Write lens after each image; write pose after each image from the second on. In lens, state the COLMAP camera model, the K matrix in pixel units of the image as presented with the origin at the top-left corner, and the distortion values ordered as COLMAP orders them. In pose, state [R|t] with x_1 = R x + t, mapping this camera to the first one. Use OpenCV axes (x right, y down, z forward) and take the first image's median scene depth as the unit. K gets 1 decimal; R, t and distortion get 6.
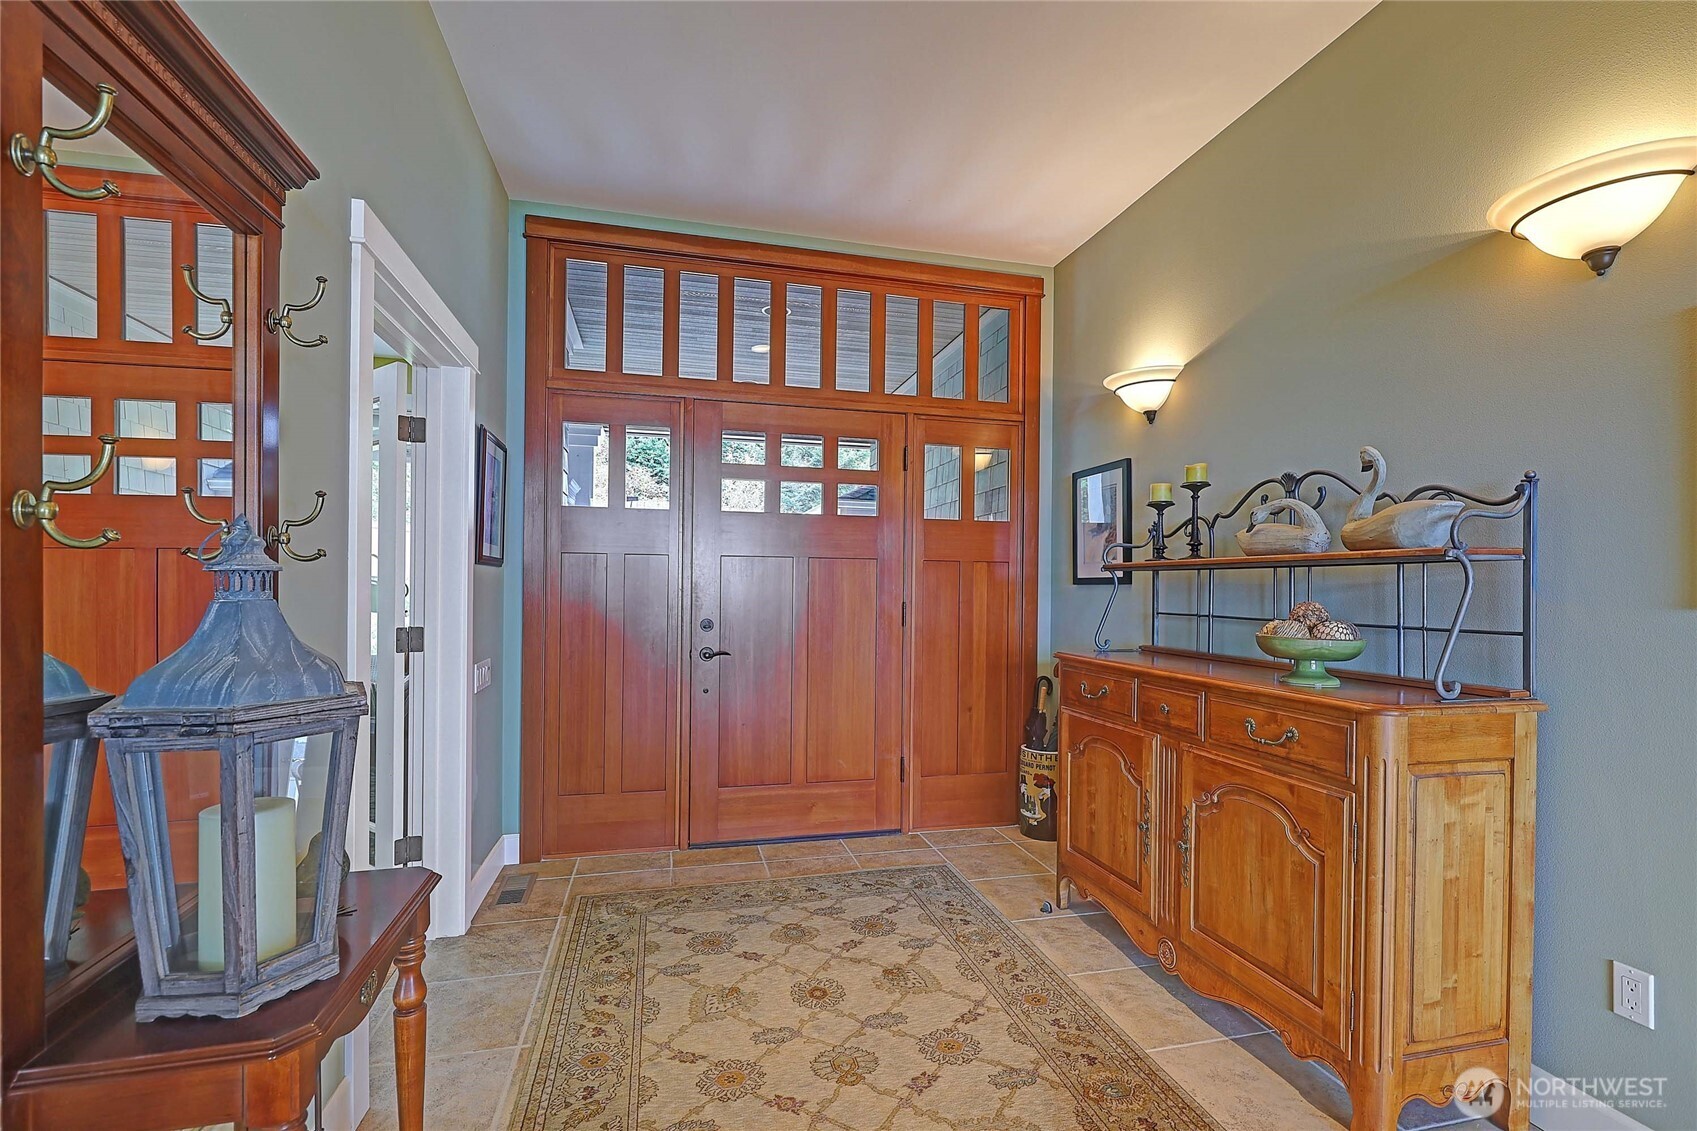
lens RADIAL K [[751.4, 0, 853.2], [0, 751.4, 584.9], [0, 0, 1]] dist [-0.000979, -0.000063]
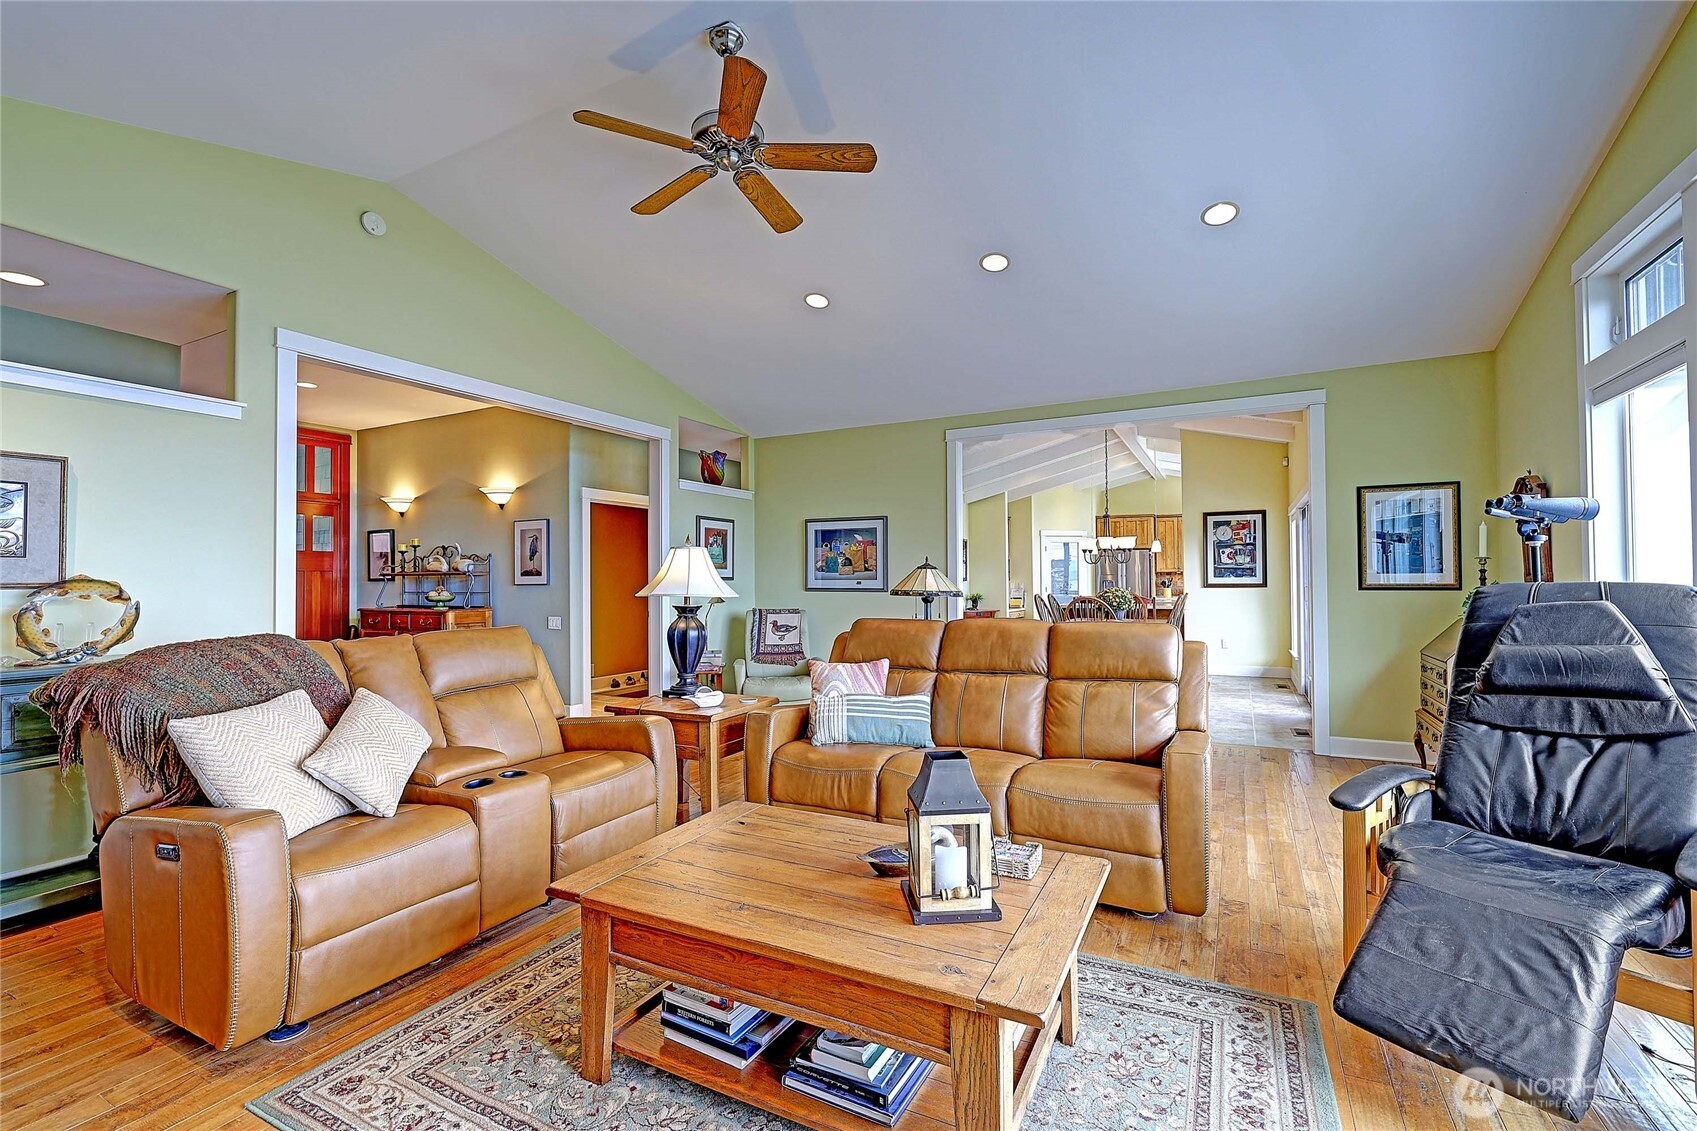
lens RADIAL K [[746.1, 0, 848.5], [0, 746.1, 565.5], [0, 0, 1]] dist [-0.000528, -0.000017]
pose [[0.666994, -0.002009, 0.745060, -0.483415], [0.012576, 0.999884, -0.008562, -0.012871], [-0.744957, 0.015081, 0.666942, -1.833171]]
